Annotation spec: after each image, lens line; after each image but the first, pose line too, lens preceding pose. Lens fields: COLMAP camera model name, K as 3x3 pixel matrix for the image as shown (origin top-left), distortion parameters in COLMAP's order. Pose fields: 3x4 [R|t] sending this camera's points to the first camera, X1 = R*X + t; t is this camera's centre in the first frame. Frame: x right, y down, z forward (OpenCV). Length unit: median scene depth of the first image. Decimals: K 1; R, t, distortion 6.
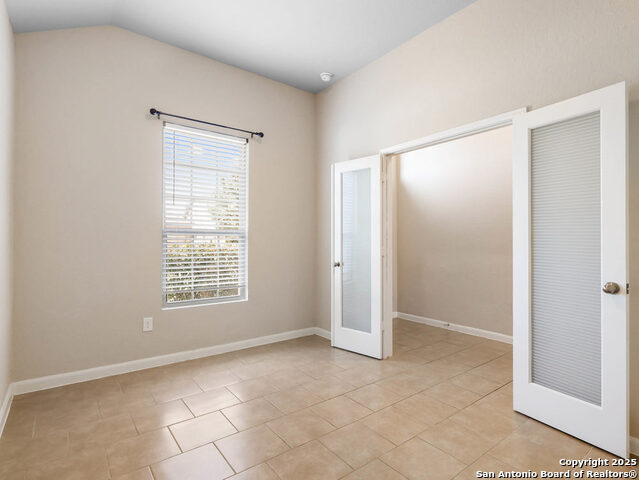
lens RADIAL K [[332.8, 0, 319.3], [0, 332.8, 241.0], [0, 0, 1]] dist [-0.006139, 0.001264]
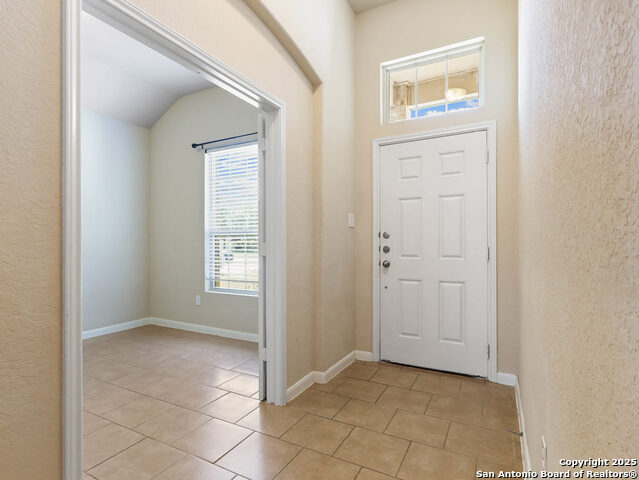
lens RADIAL K [[332.8, 0, 316.9], [0, 332.8, 242.6], [0, 0, 1]] dist [-0.006139, 0.001264]
pose [[0.437164, 0.000188, -0.899382, 0.894539], [0.007180, 0.999967, 0.003699, 0.008833], [0.899353, -0.008074, 0.437148, 0.796412]]
